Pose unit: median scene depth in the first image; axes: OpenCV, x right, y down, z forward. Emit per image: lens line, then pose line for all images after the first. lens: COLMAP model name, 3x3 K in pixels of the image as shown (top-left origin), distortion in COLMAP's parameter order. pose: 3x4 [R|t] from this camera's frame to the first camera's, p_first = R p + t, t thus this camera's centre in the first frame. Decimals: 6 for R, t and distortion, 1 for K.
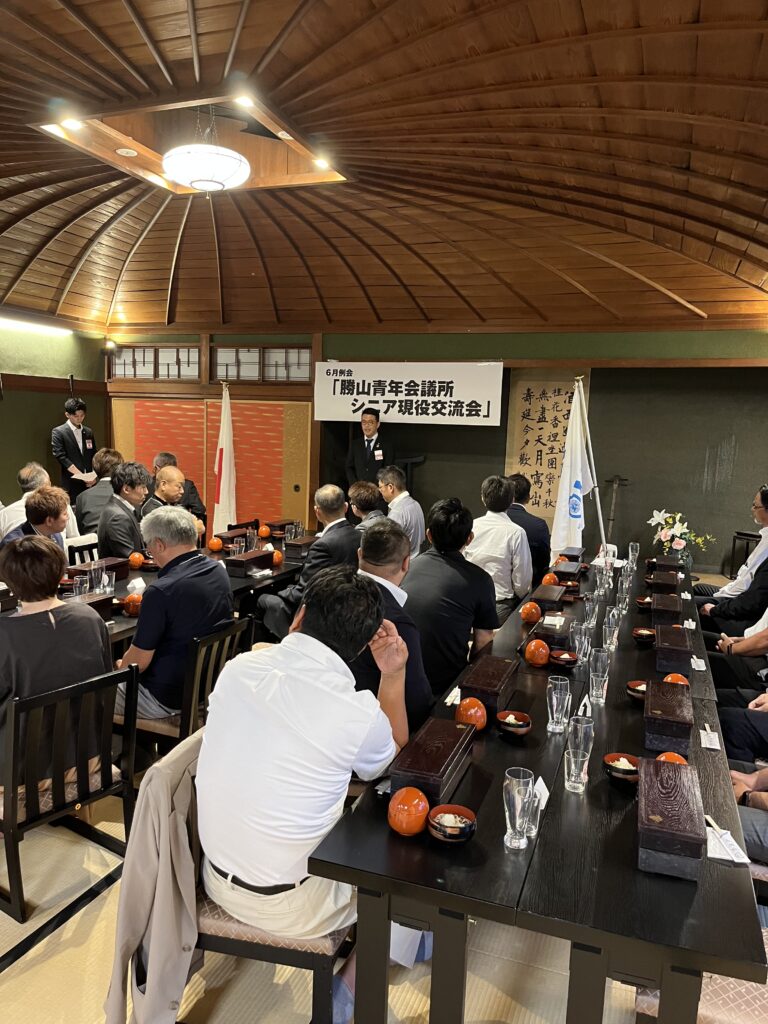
lens RADIAL K [[771.4, 0, 383.3], [0, 771.4, 512.2], [0, 0, 1]] dist [0.001007, -0.001165]
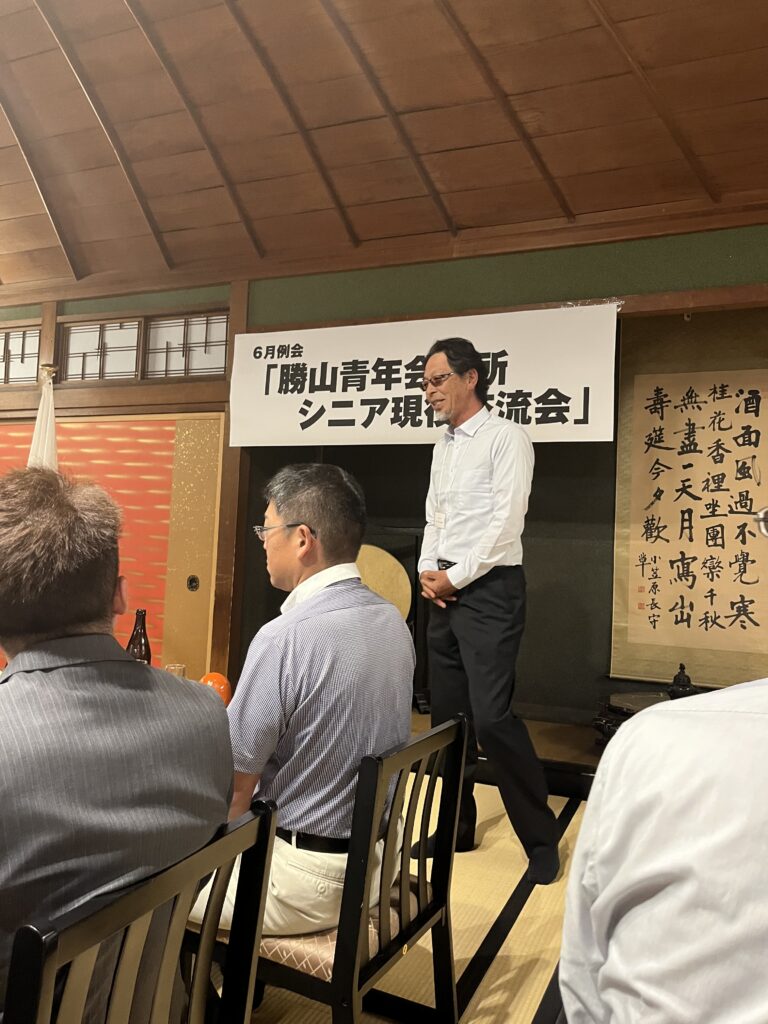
lens RADIAL K [[771.4, 0, 381.6], [0, 771.4, 510.6], [0, 0, 1]] dist [0.001007, -0.001165]
pose [[0.997816, 0.003444, -0.065960, 0.044278], [-0.014238, 0.986377, -0.163884, 0.002944], [0.064497, 0.164466, 0.984272, 0.528122]]
